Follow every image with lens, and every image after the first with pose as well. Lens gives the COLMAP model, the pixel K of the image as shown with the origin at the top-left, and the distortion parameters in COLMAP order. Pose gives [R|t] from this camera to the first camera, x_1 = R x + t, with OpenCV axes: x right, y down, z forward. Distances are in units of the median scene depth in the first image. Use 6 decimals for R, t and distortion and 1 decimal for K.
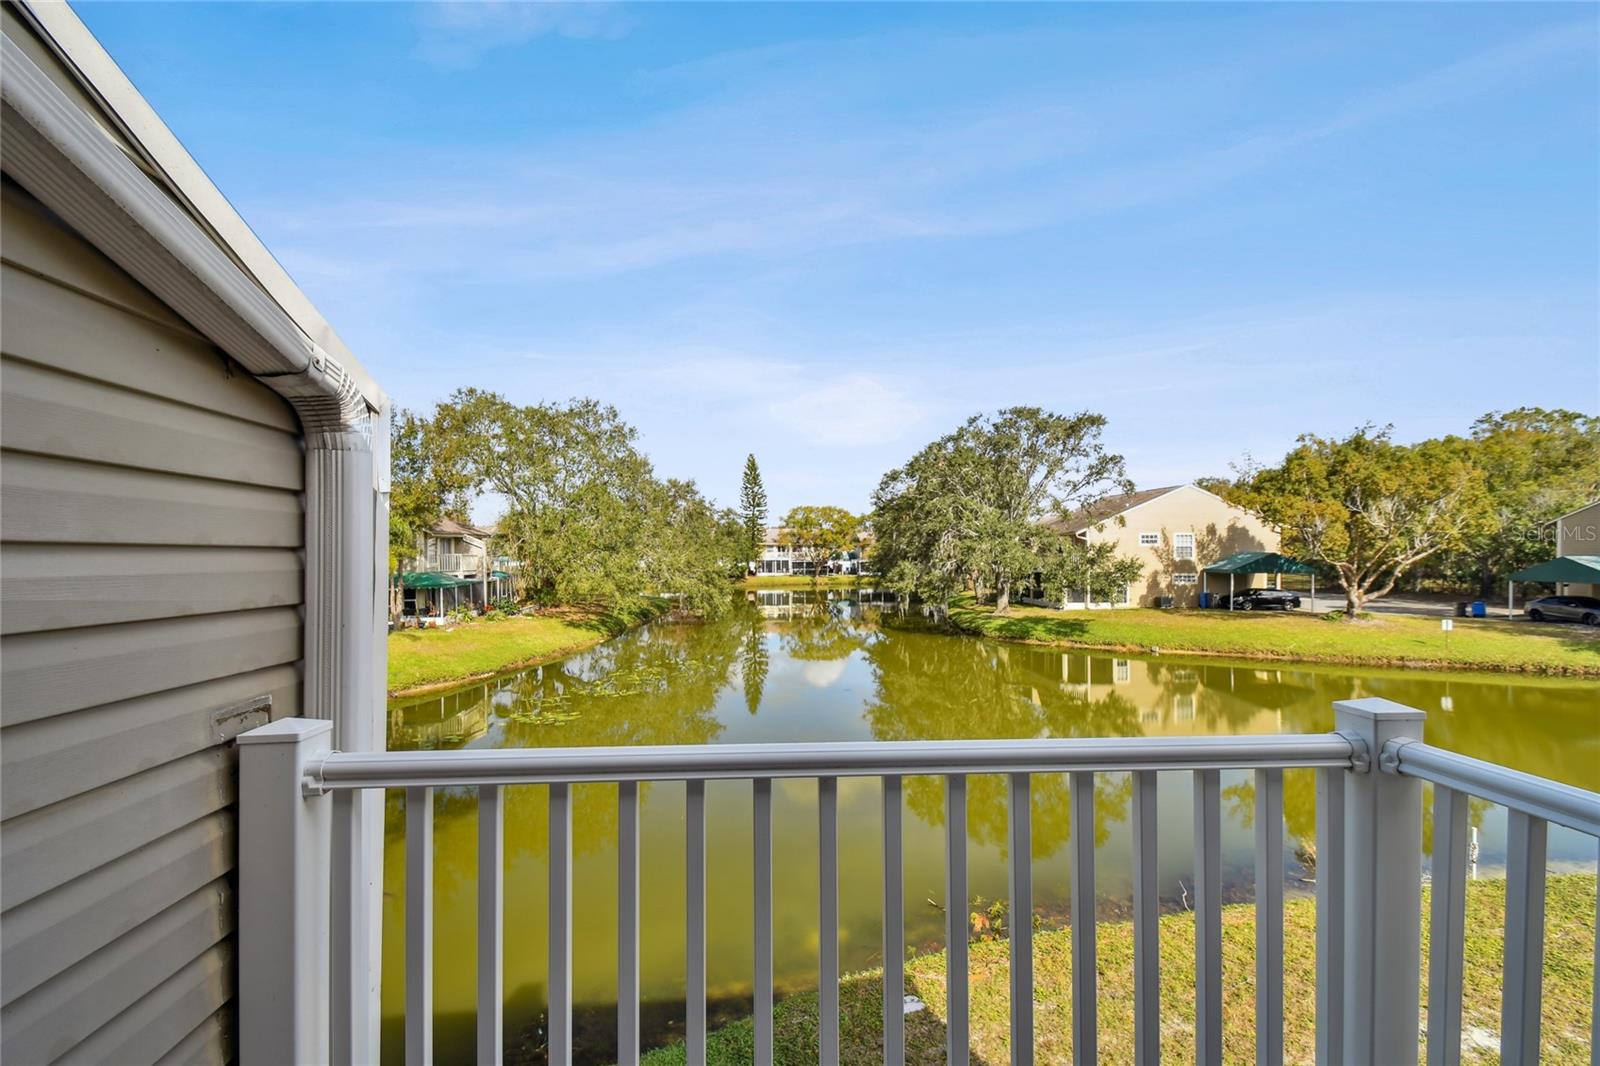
lens RADIAL K [[713.6, 0, 801.7], [0, 713.6, 557.5], [0, 0, 1]] dist [0.039389, -0.020256]
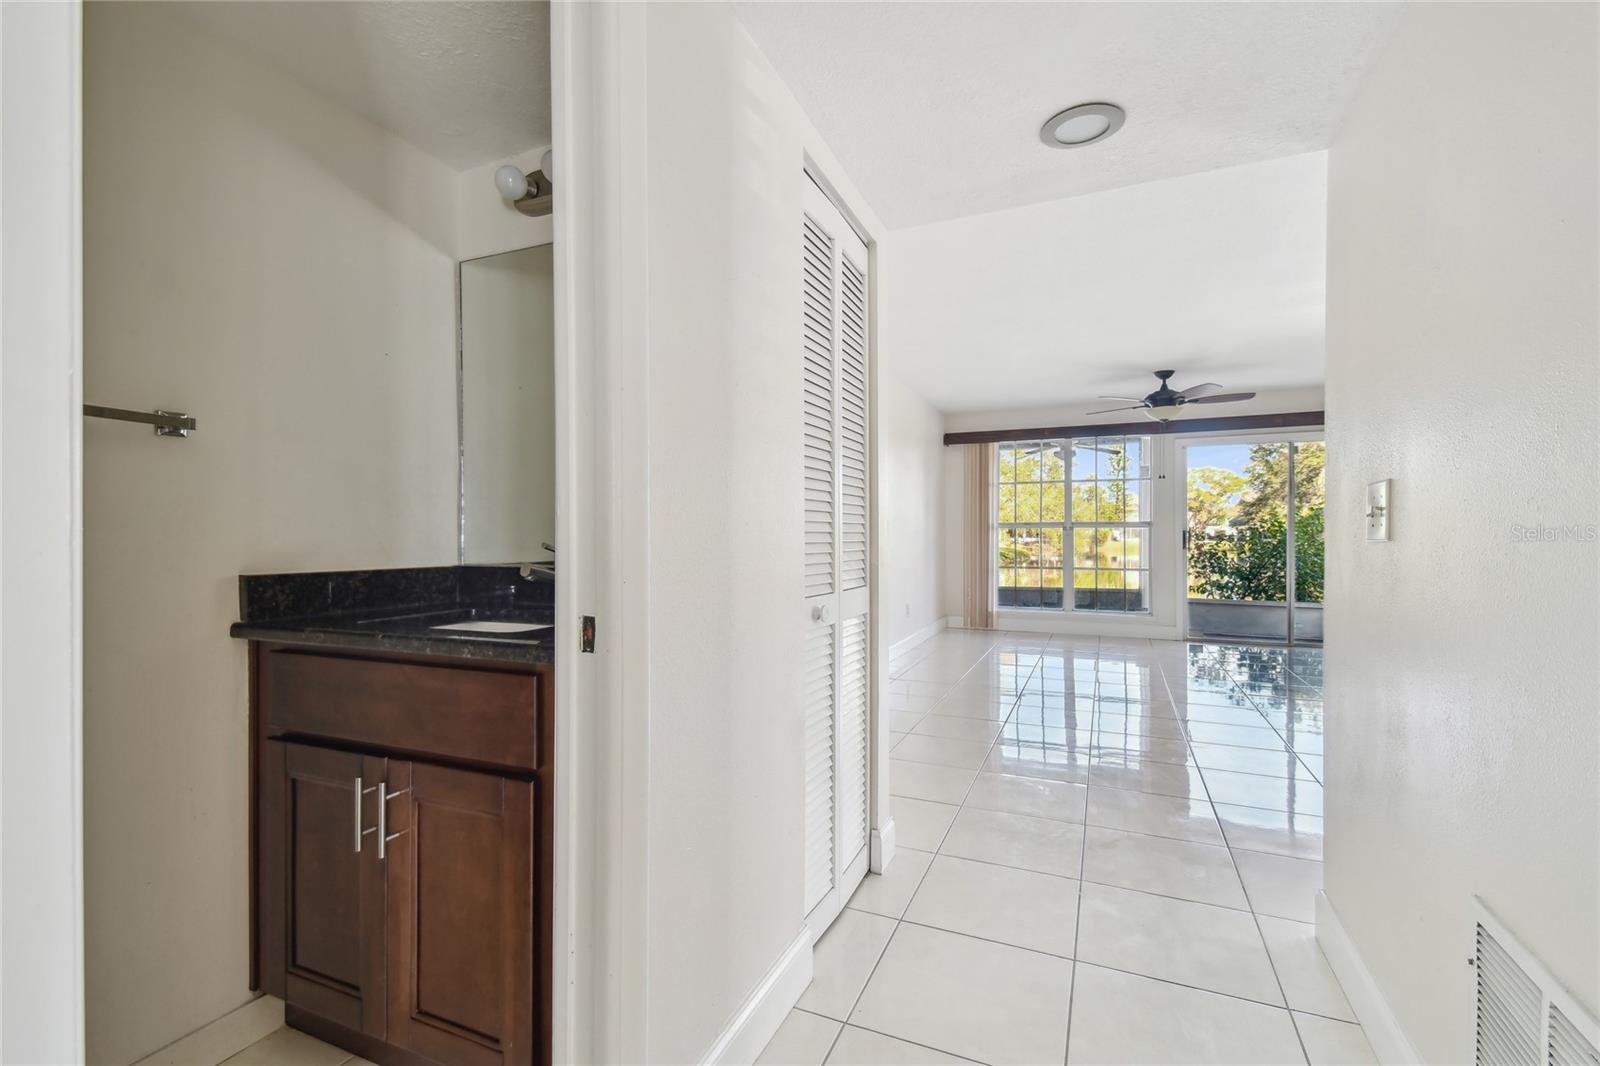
lens RADIAL K [[713.6, 0, 793.5], [0, 713.6, 537.8], [0, 0, 1]] dist [0.039389, -0.020256]
pose [[0.877221, 0.003207, -0.480075, 0.037605], [-0.006299, 0.999969, -0.004830, 0.064698], [0.480045, 0.007261, 0.877214, -0.187926]]
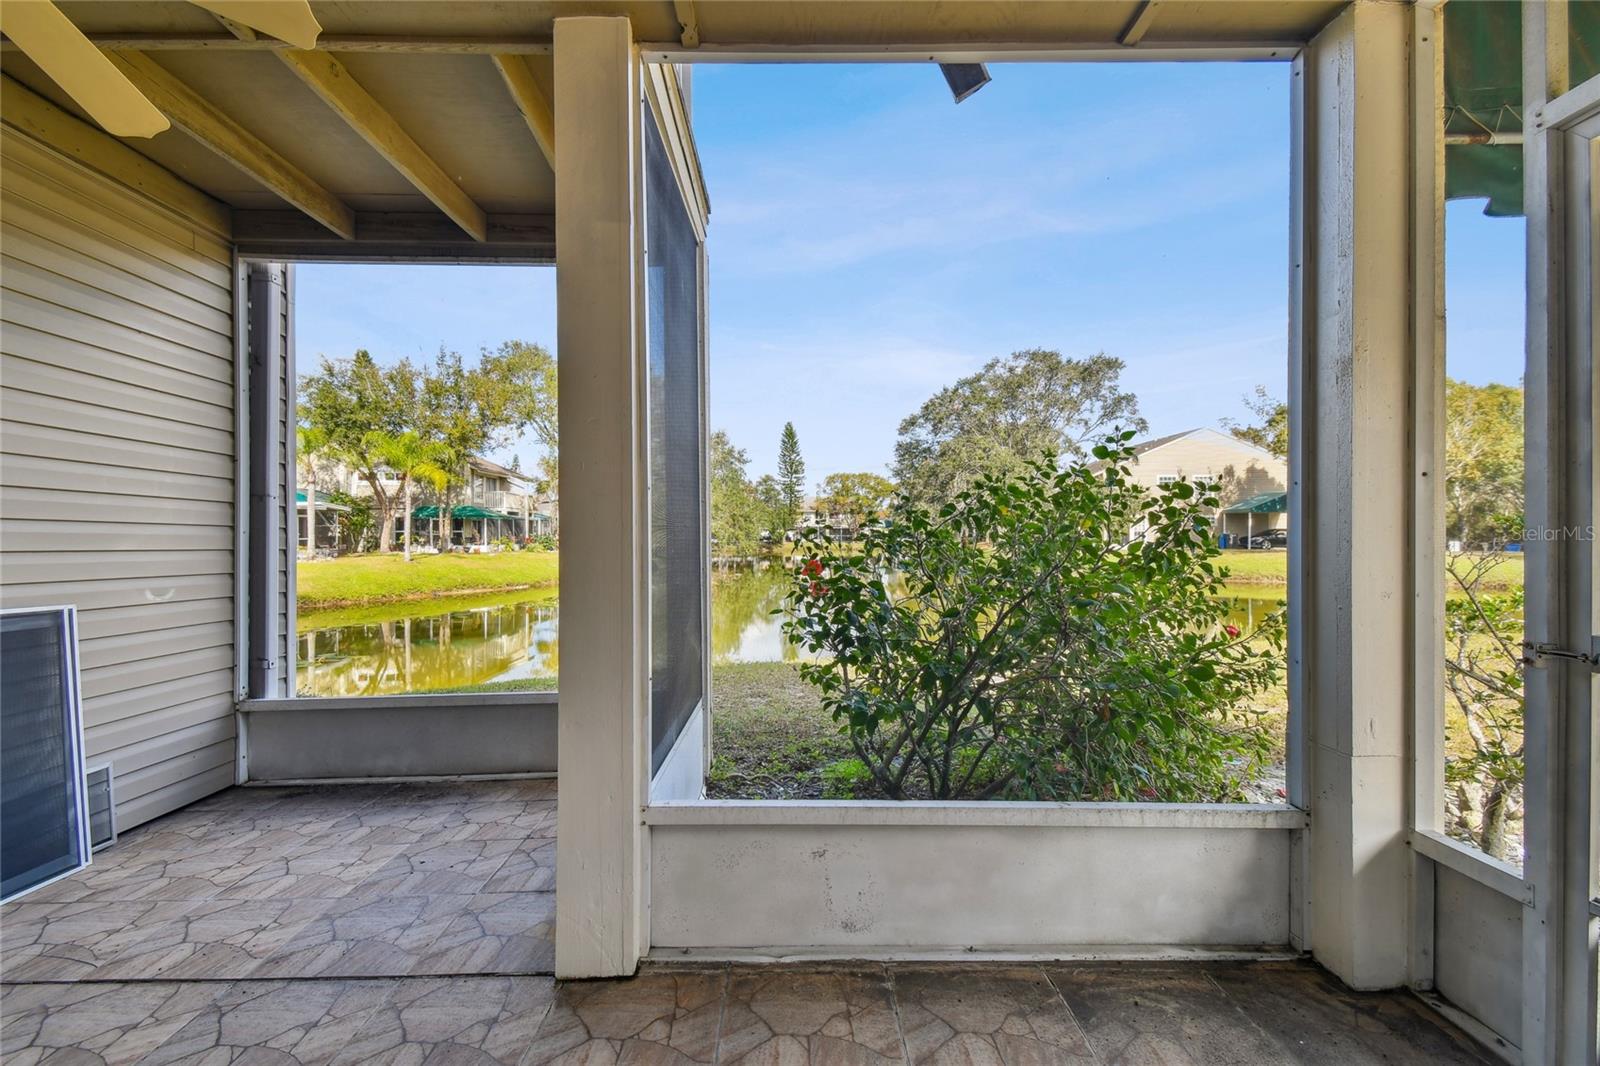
lens RADIAL K [[713.6, 0, 802.1], [0, 713.6, 537.2], [0, 0, 1]] dist [0.039389, -0.020256]
pose [[0.997611, 0.002854, -0.069026, 0.042963], [-0.003459, 0.999957, -0.008635, 0.064102], [0.068999, 0.008854, 0.997577, -0.041954]]
